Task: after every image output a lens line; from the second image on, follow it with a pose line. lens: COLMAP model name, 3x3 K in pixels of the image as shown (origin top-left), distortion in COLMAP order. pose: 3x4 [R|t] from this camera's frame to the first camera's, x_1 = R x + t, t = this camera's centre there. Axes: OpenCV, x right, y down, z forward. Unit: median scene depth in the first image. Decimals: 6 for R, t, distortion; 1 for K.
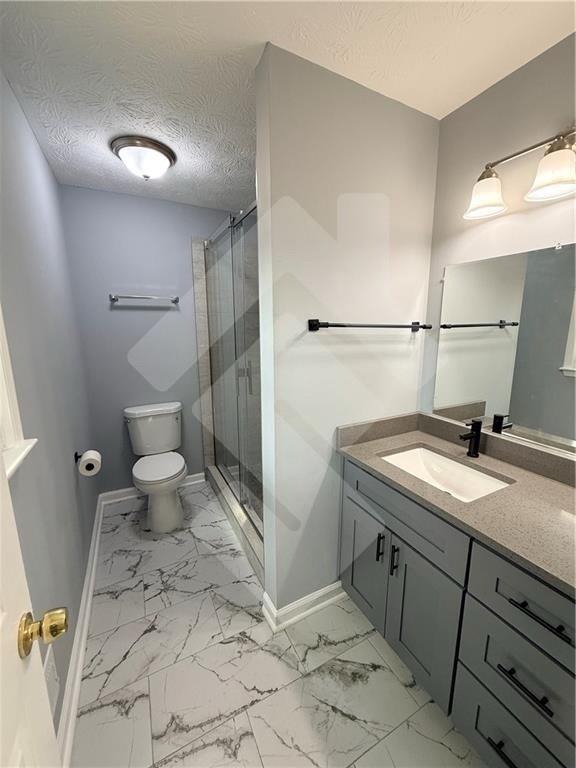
lens RADIAL K [[305.3, 0, 286.4], [0, 305.3, 383.9], [0, 0, 1]] dist [-0.001502, 0.000513]
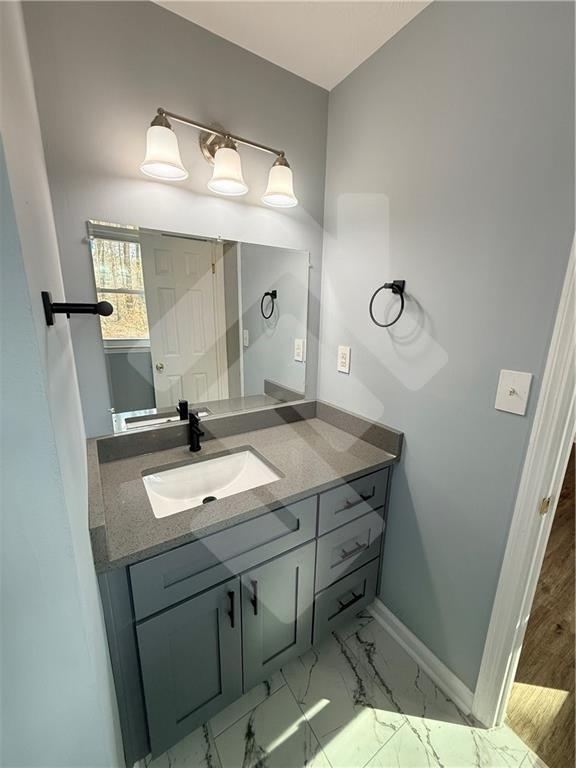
lens RADIAL K [[305.3, 0, 282.7], [0, 305.3, 381.8], [0, 0, 1]] dist [-0.001502, 0.000513]
pose [[-0.080871, -0.239244, 0.967586, -0.269569], [0.189507, 0.949367, 0.250578, -0.145291], [-0.978543, 0.203629, -0.031437, 0.719772]]
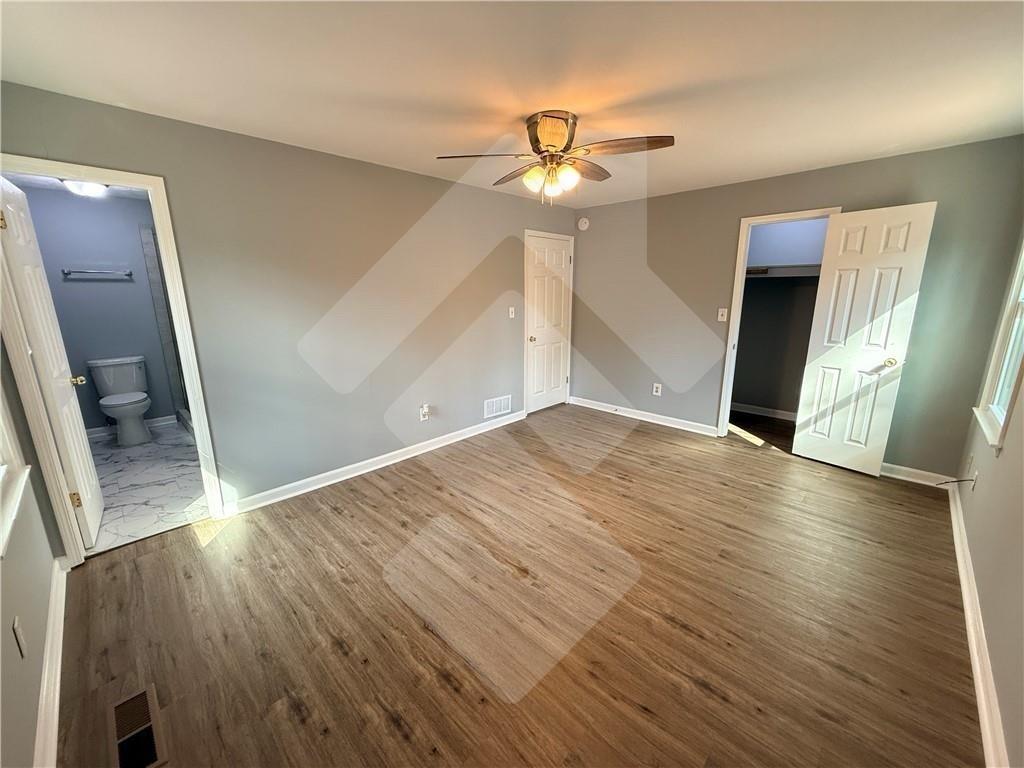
lens RADIAL K [[407.1, 0, 505.2], [0, 407.1, 386.0], [0, 0, 1]] dist [-0.001502, 0.000513]
pose [[0.949682, -0.077140, 0.303568, 0.878974], [0.067032, 0.996798, 0.043596, 0.337377], [-0.305959, -0.021054, 0.951812, -1.678429]]
